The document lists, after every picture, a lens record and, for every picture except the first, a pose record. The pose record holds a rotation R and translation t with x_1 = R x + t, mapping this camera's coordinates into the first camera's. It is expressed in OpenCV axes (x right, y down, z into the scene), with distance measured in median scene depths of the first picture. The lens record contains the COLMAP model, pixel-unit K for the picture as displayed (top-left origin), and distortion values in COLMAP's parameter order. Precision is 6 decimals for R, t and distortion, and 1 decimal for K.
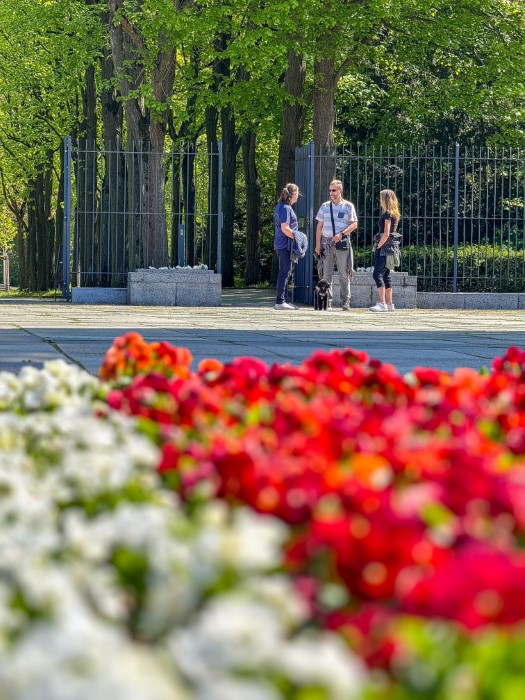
lens RADIAL K [[2445.7, 0, 262.5], [0, 2445.7, 350.0], [0, 0, 1]] dist [0.058482, -0.256330]
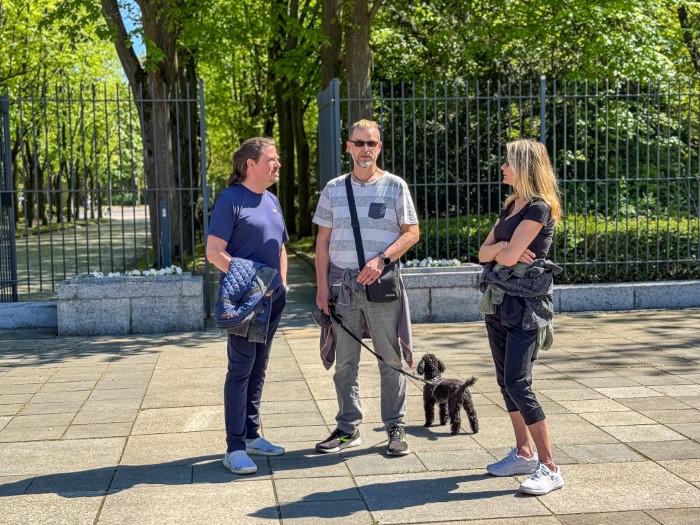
lens RADIAL K [[1061.6, 0, 350.0], [0, 1061.6, 262.5], [0, 0, 1]] dist [0.024607, 0.024355]
pose [[0.999454, -0.032873, -0.003230, 0.028084], [0.032976, 0.998653, 0.040064, -0.053642], [0.001908, -0.040149, 0.999192, 0.831263]]
